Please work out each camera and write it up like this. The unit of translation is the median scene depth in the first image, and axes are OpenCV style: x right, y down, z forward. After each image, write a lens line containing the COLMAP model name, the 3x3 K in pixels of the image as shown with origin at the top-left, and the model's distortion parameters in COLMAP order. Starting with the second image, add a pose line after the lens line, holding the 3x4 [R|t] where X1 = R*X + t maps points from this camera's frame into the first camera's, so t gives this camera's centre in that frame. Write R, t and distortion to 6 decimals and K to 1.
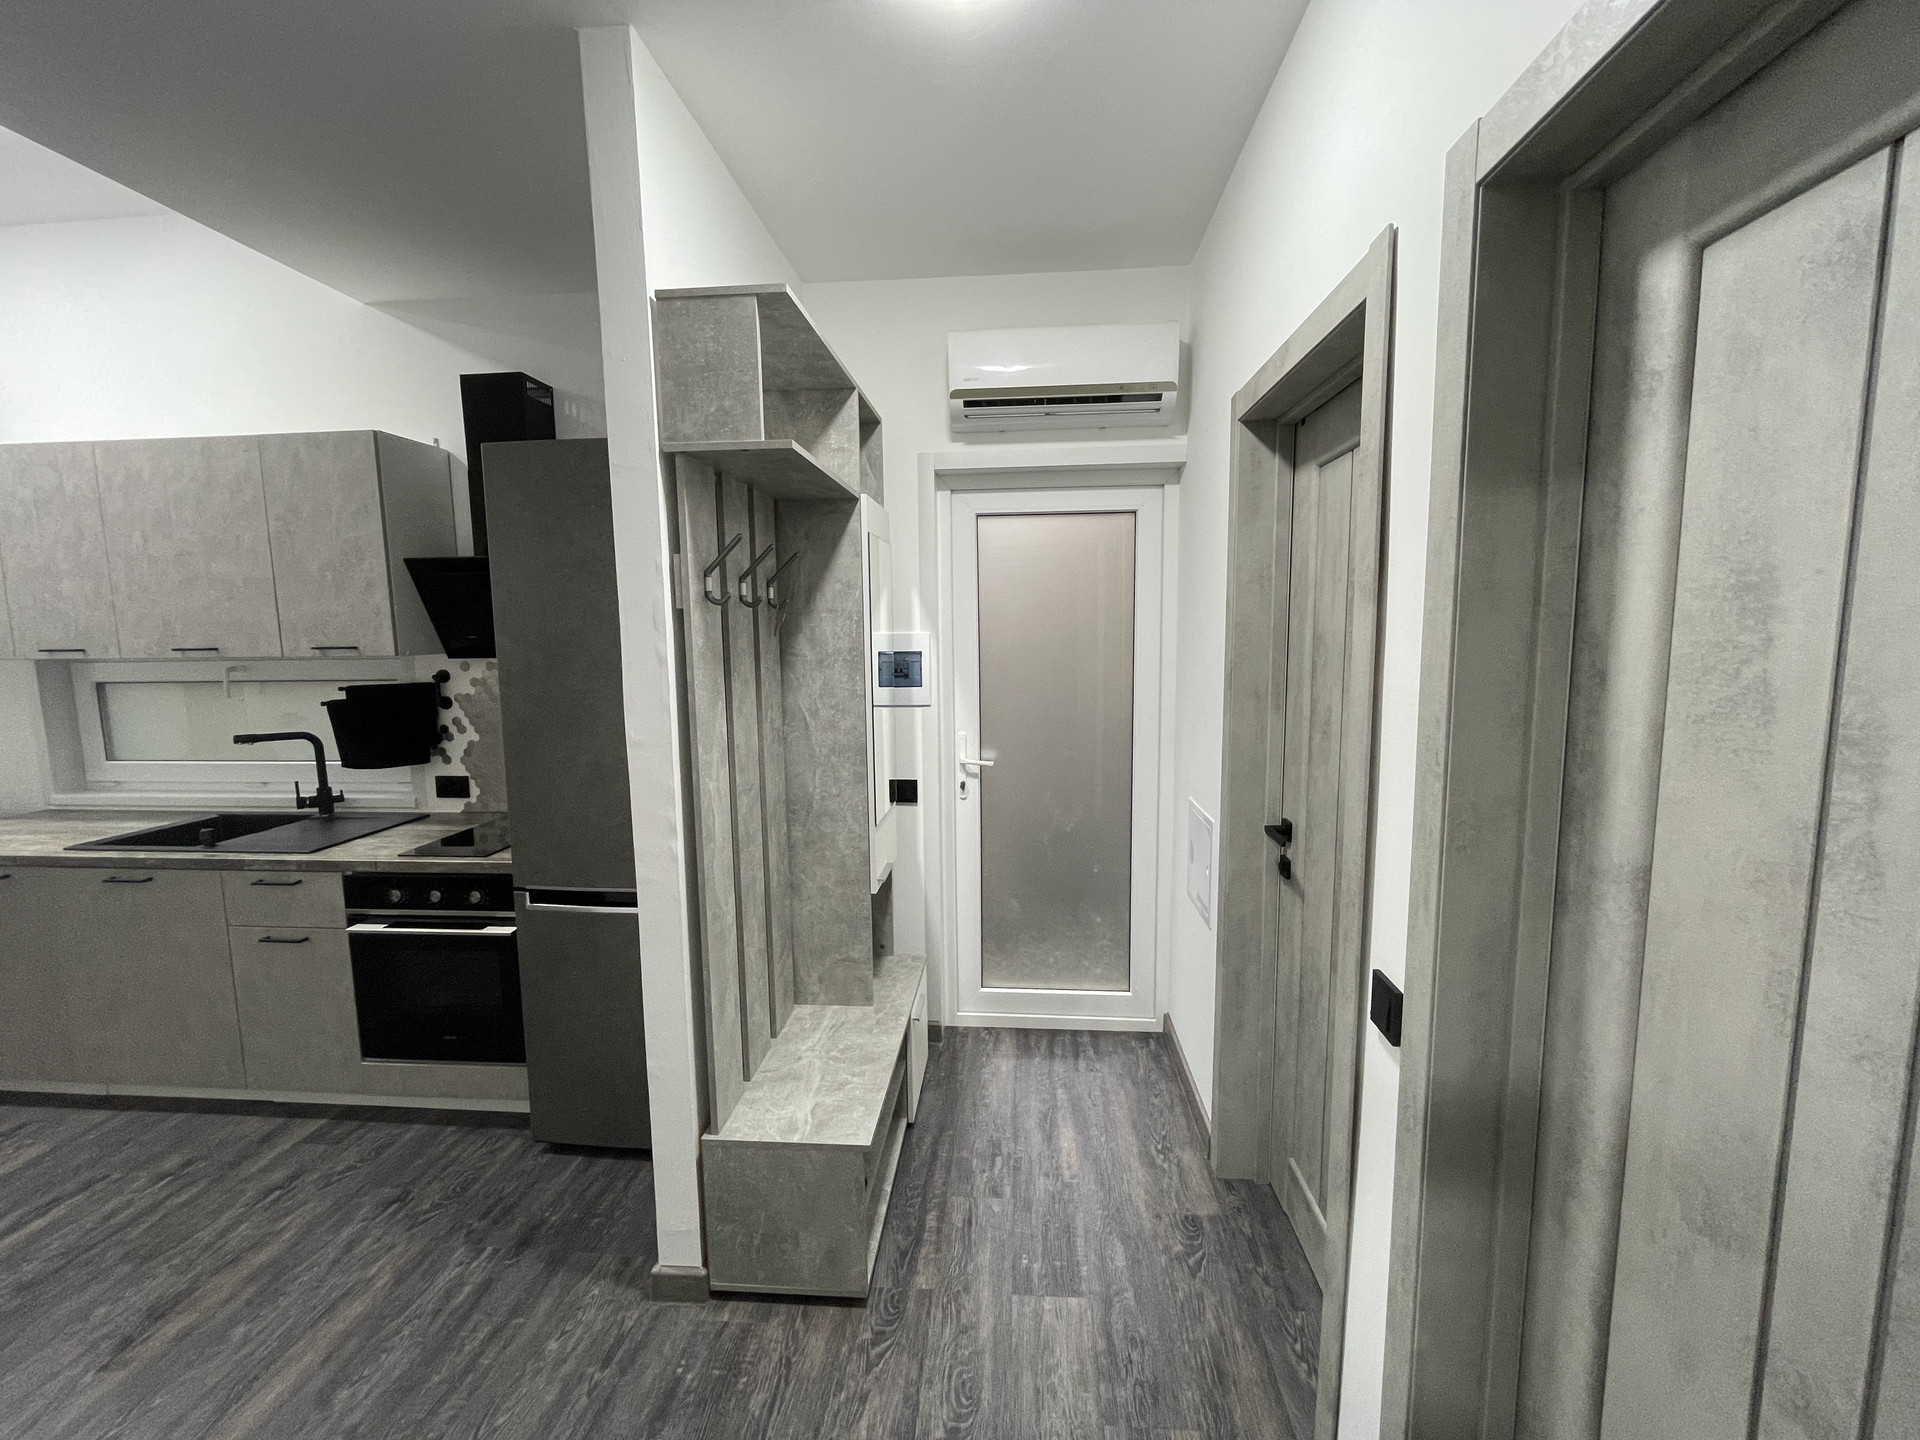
lens RADIAL K [[778.8, 0, 962.1], [0, 778.8, 719.0], [0, 0, 1]] dist [-0.001457, 0.000644]
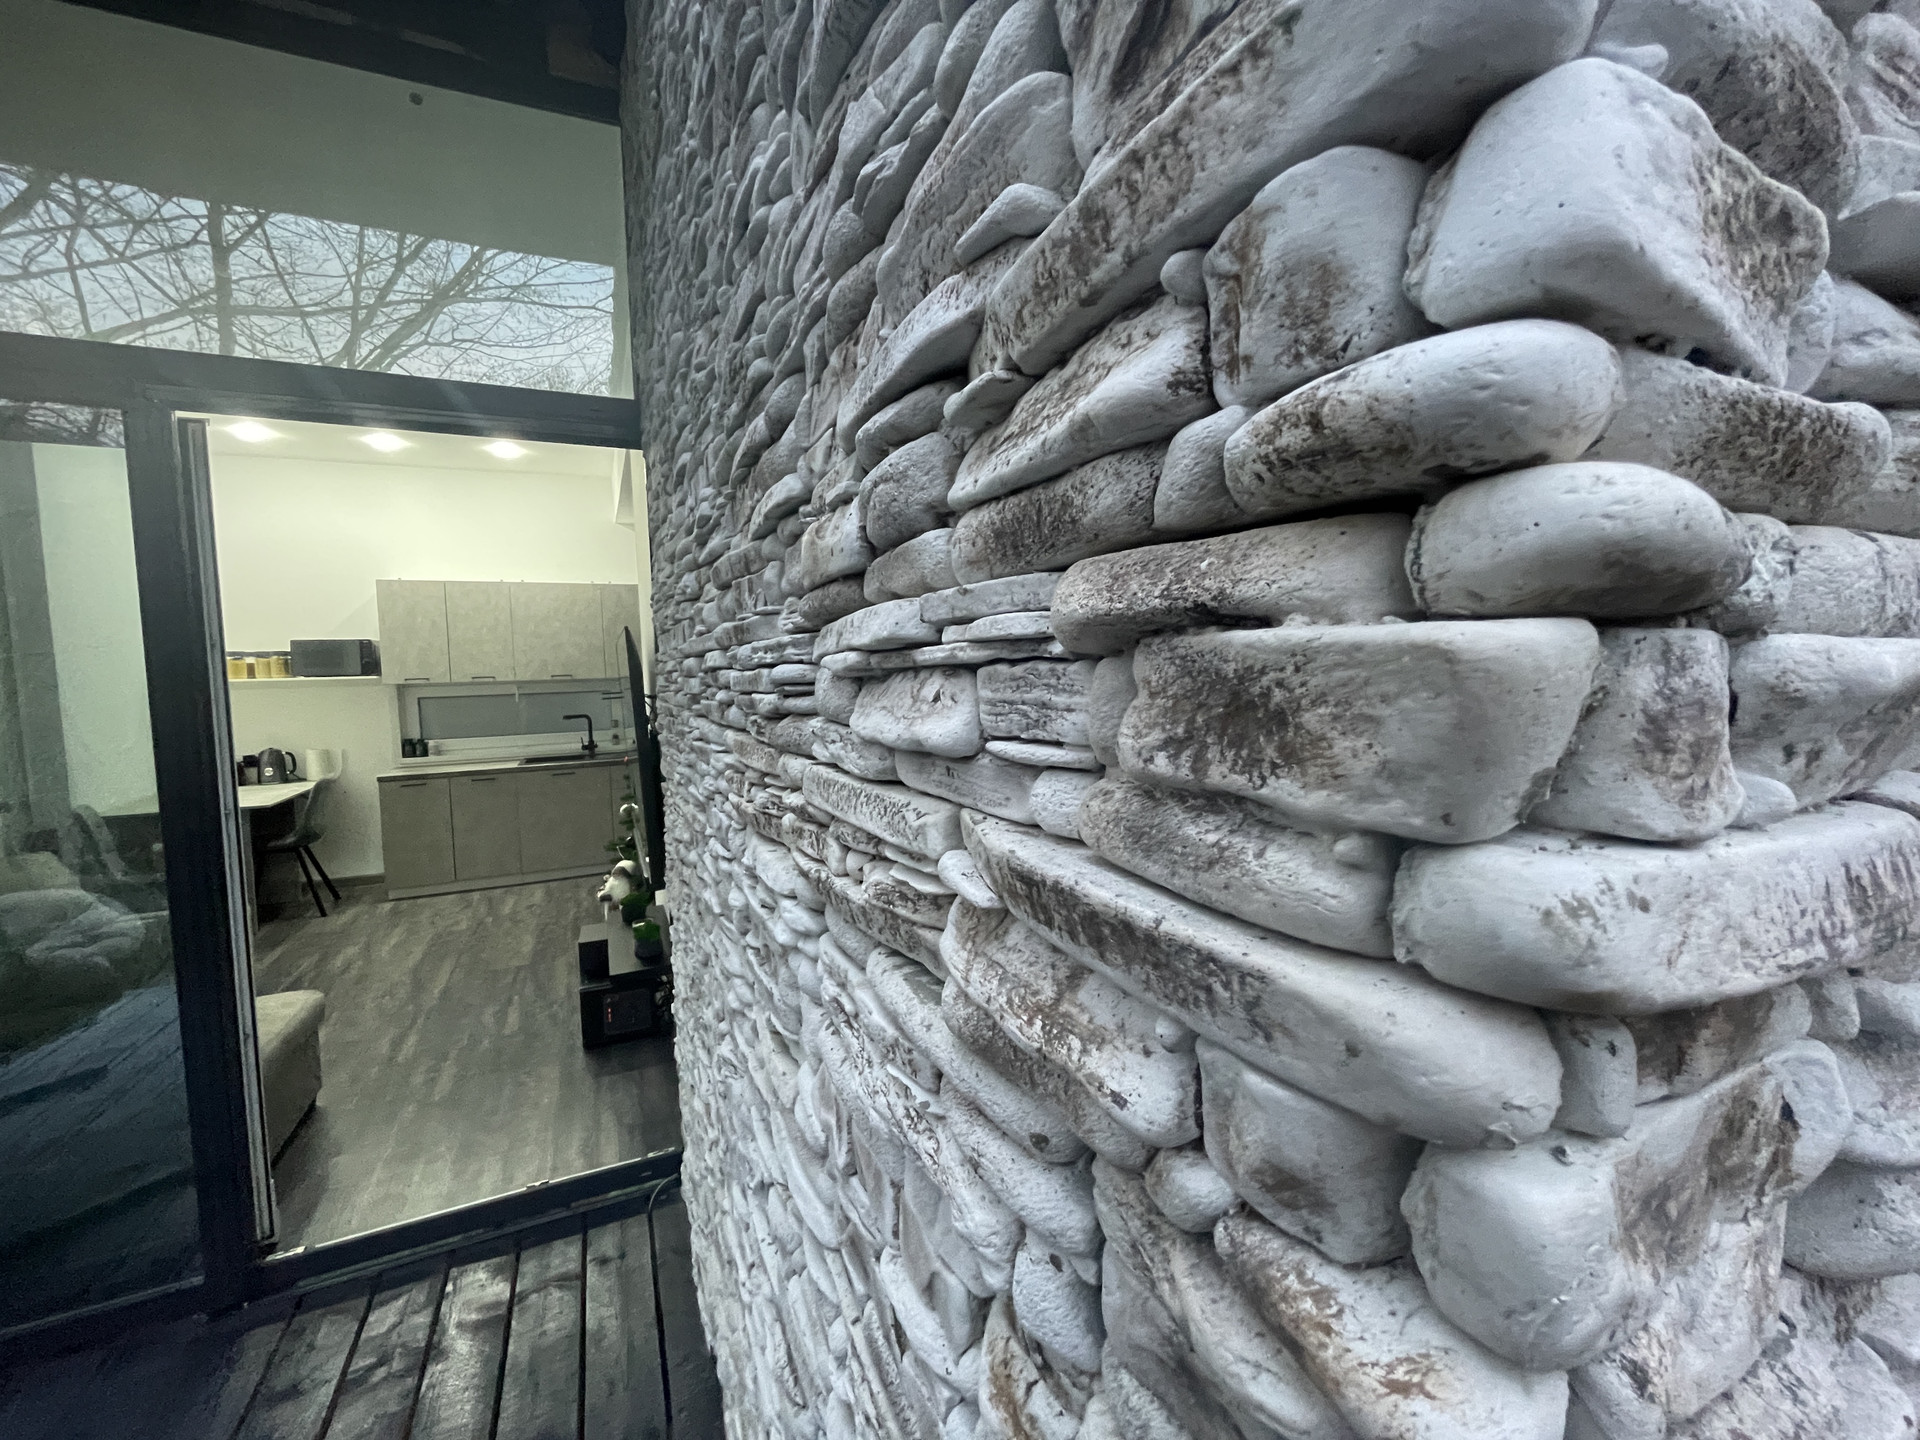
lens RADIAL K [[778.8, 0, 951.0], [0, 778.8, 715.1], [0, 0, 1]] dist [-0.001457, 0.000644]
pose [[0.872194, -0.041483, 0.487398, -1.114347], [0.066726, 0.997173, -0.034535, 0.179100], [-0.484587, 0.062644, 0.872497, -1.509579]]
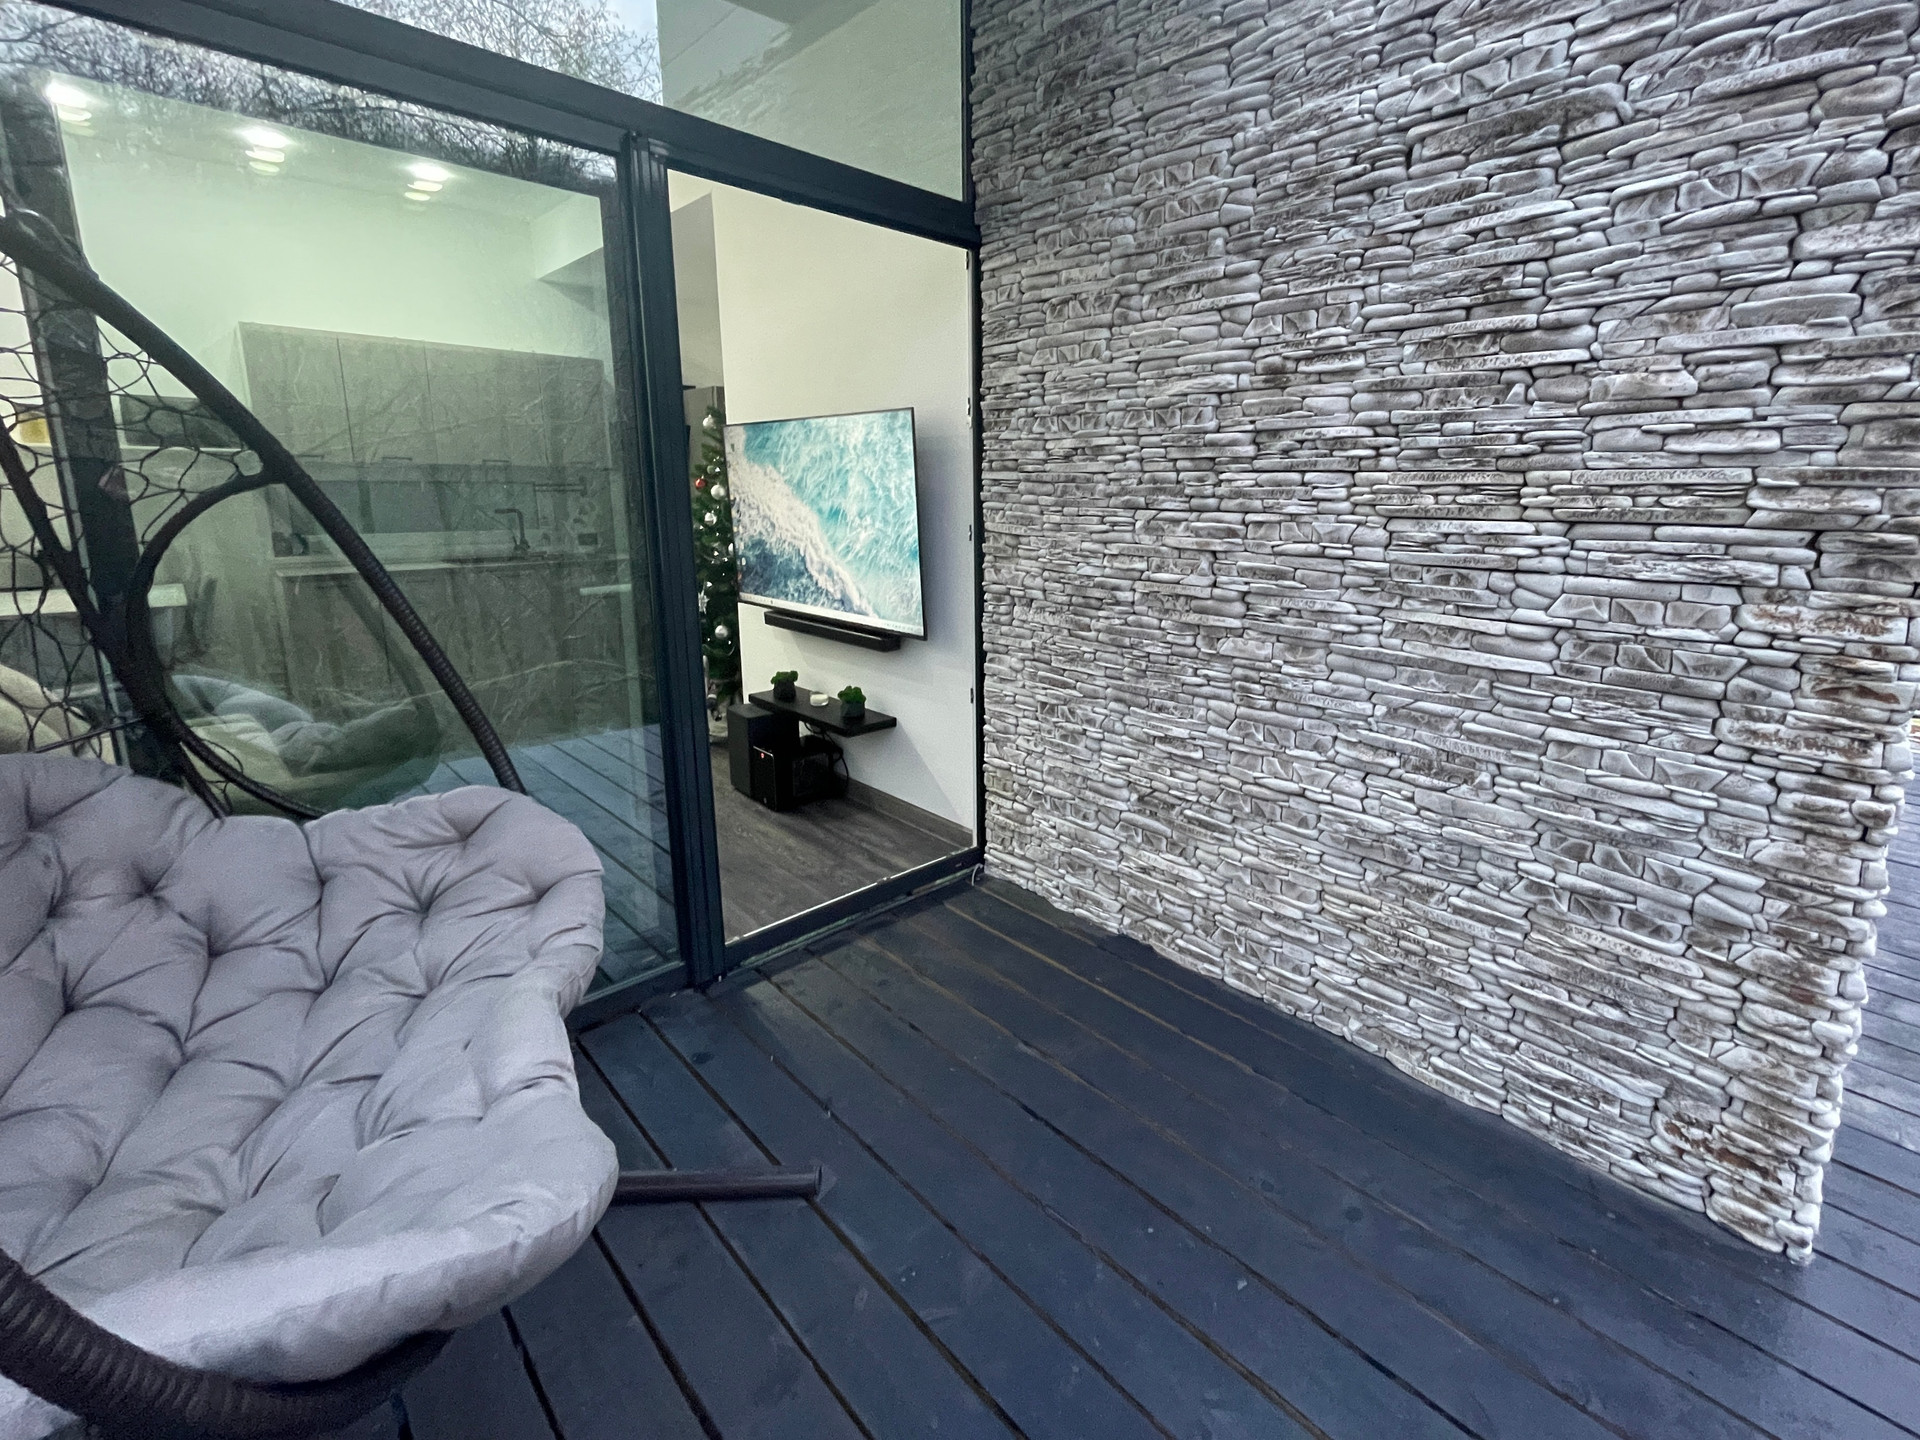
lens RADIAL K [[849.5, 0, 1047.6], [0, 849.5, 653.1], [0, 0, 1]] dist [0.000777, -0.000260]
pose [[0.629875, -0.135218, 0.764835, -1.793421], [0.064685, 0.990441, 0.121833, 0.213970], [-0.773998, -0.027267, 0.632601, -1.382213]]
